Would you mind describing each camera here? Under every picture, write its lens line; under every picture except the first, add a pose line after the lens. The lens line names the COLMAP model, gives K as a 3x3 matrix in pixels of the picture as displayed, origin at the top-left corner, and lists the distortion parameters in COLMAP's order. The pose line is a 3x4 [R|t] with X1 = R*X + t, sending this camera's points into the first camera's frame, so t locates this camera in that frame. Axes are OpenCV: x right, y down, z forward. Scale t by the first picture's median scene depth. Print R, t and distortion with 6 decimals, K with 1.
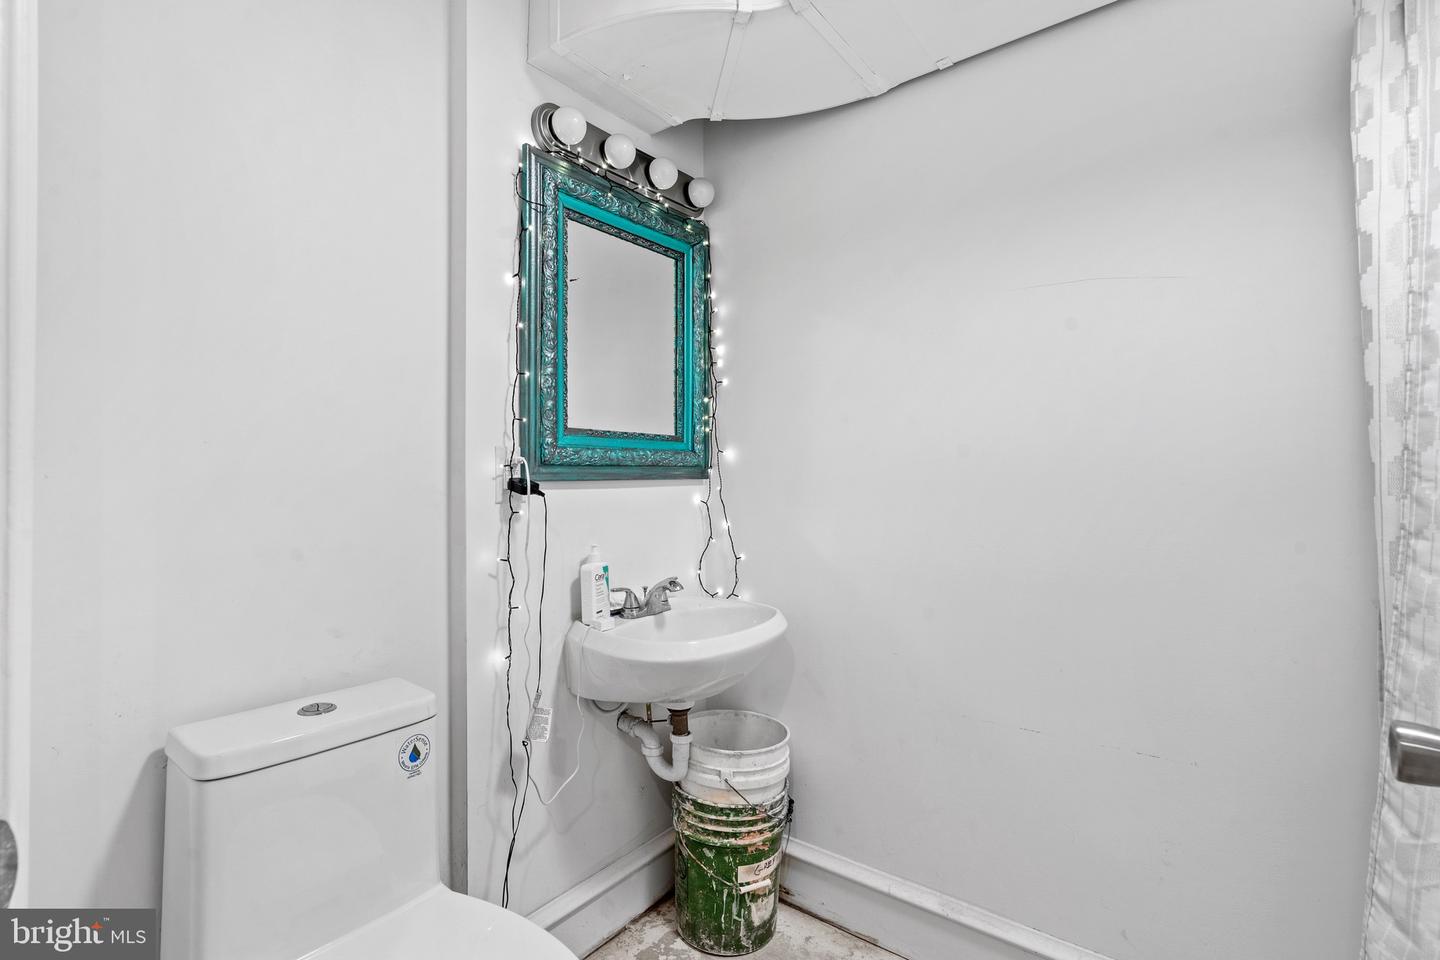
lens RADIAL K [[654.3, 0, 720.0], [0, 654.3, 480.0], [0, 0, 1]] dist [0.000270, 0.000601]
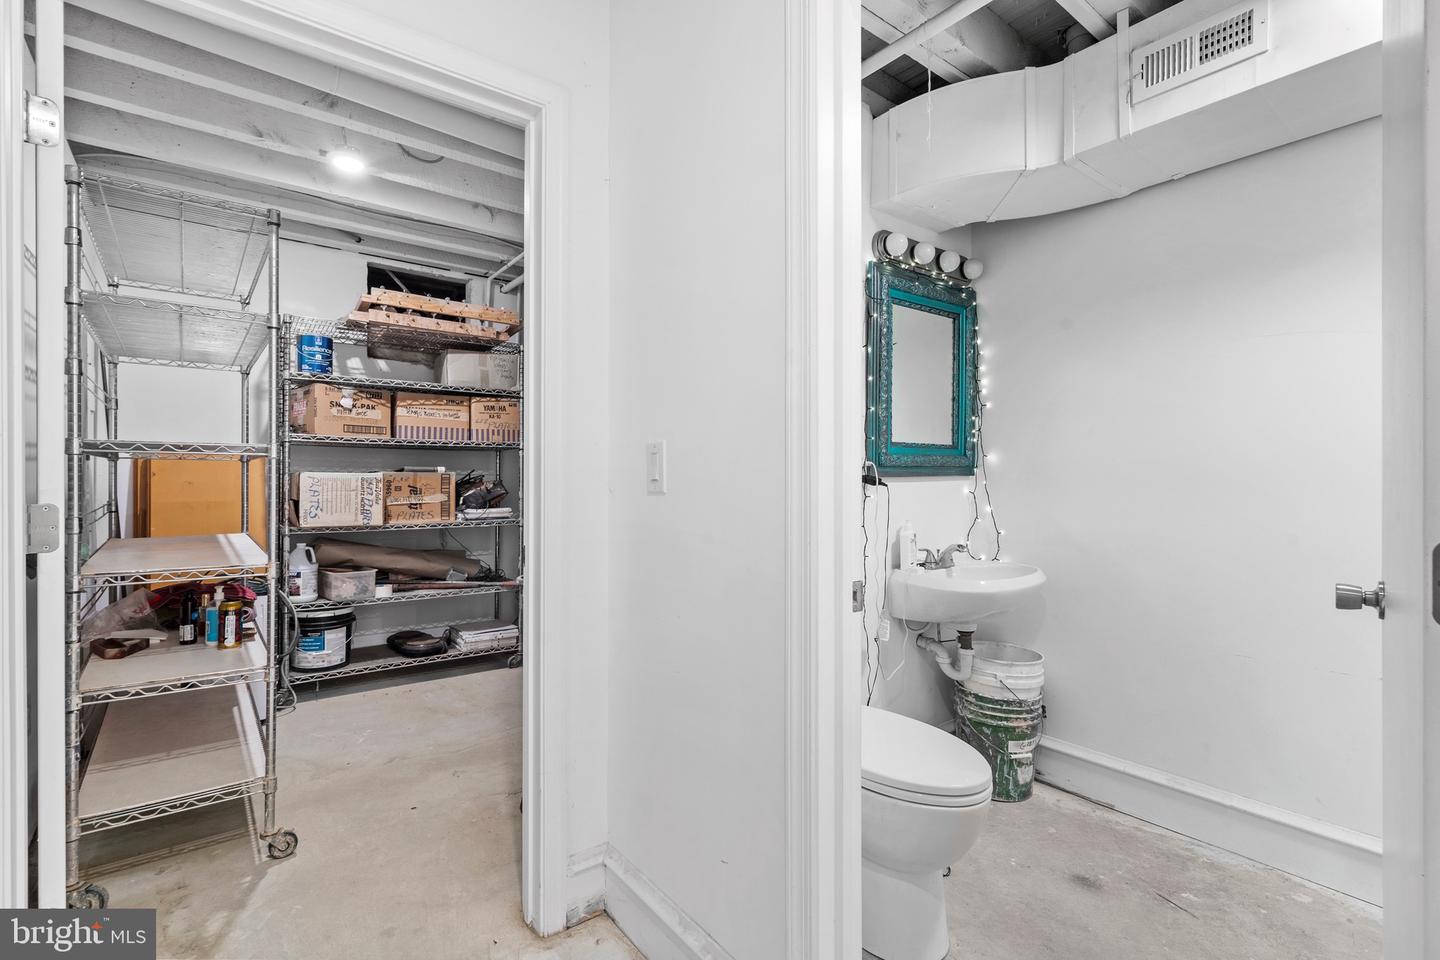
lens RADIAL K [[666.2, 0, 710.1], [0, 666.2, 484.1], [0, 0, 1]] dist [0.004408, 0.000295]
pose [[0.969350, 0.006825, -0.245588, -0.250121], [-0.003311, 0.999886, 0.014719, -0.003123], [0.245660, -0.013455, 0.969263, -0.586459]]
